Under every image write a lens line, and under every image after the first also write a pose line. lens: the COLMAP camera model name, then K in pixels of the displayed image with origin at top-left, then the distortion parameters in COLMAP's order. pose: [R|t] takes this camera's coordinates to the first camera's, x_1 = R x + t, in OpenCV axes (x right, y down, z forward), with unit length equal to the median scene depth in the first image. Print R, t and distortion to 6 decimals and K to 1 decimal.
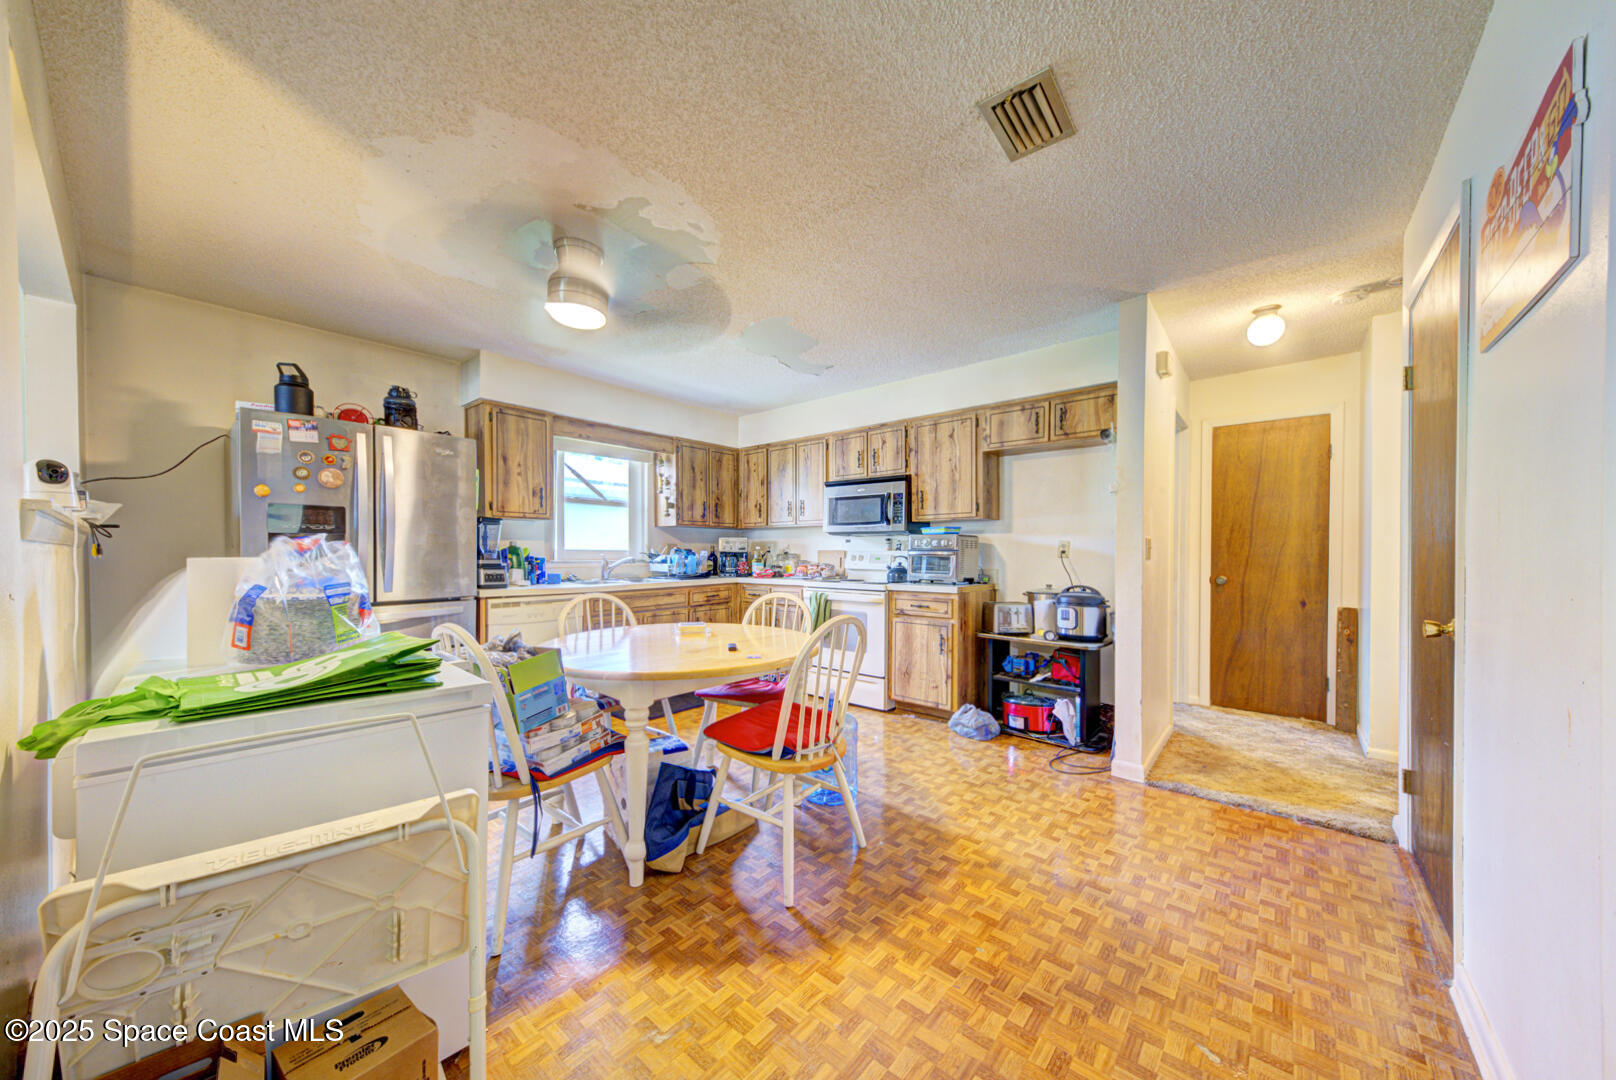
lens RADIAL K [[547.6, 0, 797.4], [0, 547.6, 551.8], [0, 0, 1]] dist [0.011861, -0.001389]
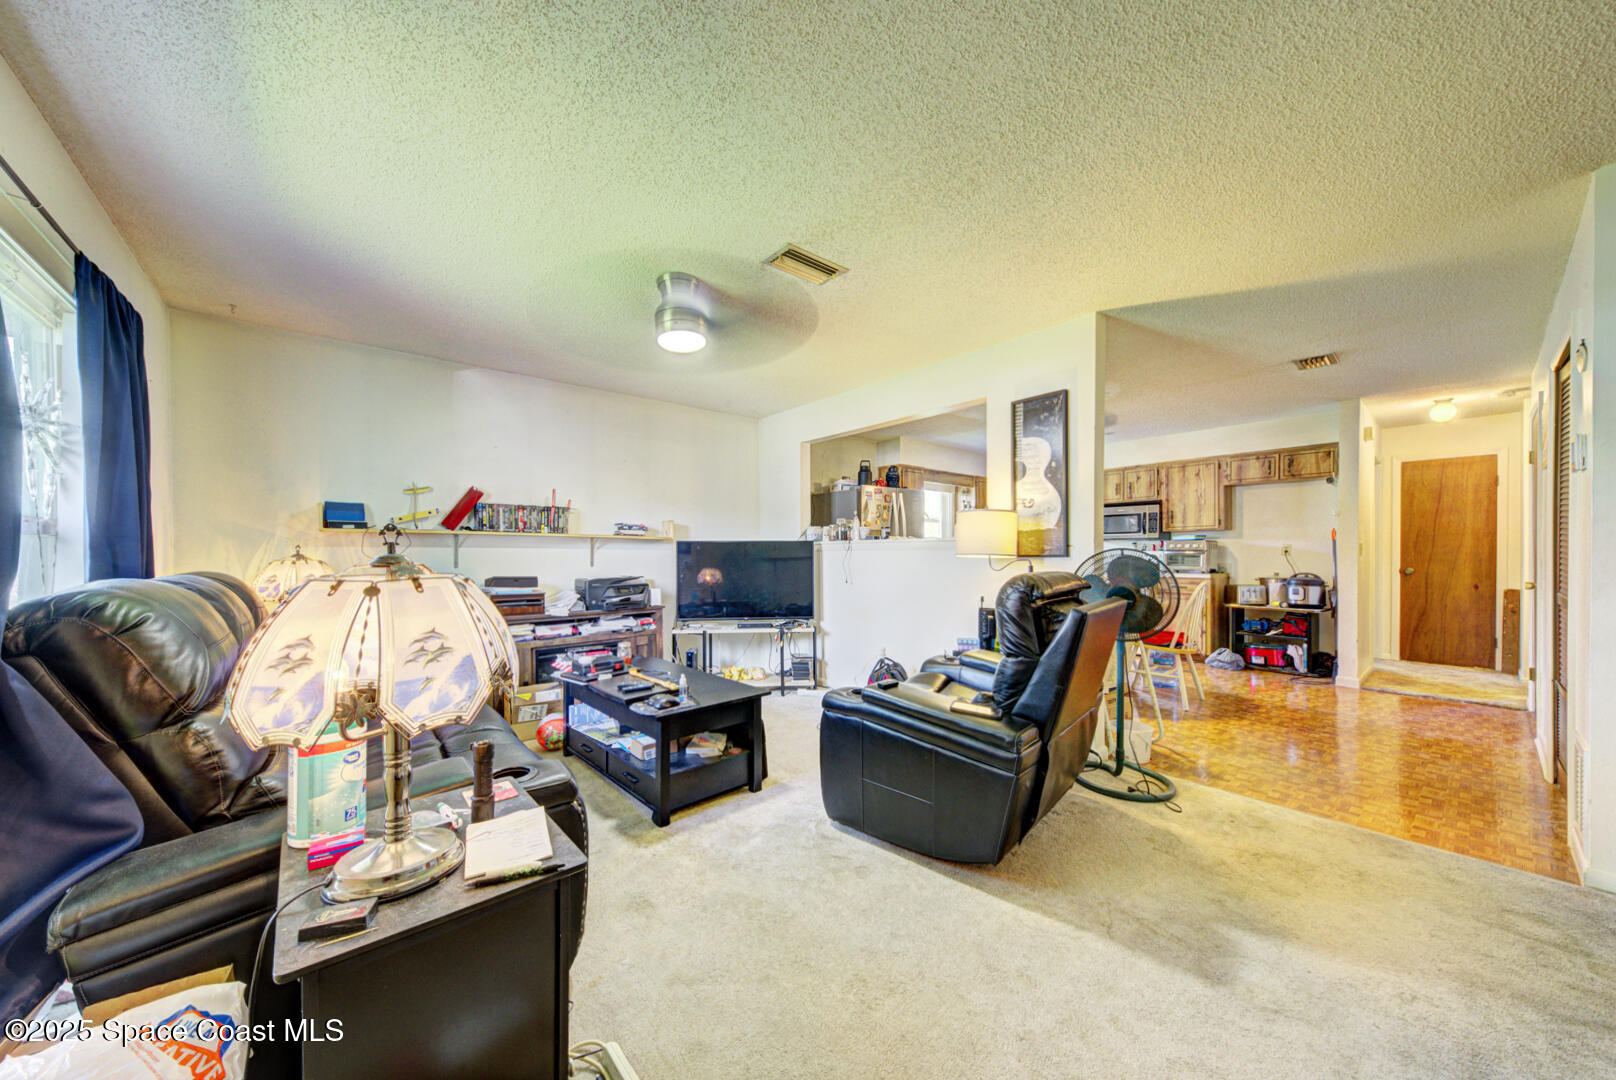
lens RADIAL K [[547.6, 0, 801.9], [0, 547.6, 554.4], [0, 0, 1]] dist [0.011861, -0.001389]
pose [[0.987563, -0.003814, -0.157180, -0.582943], [0.003679, 0.999993, -0.001145, 0.004927], [0.157183, 0.000552, 0.987569, -0.694961]]
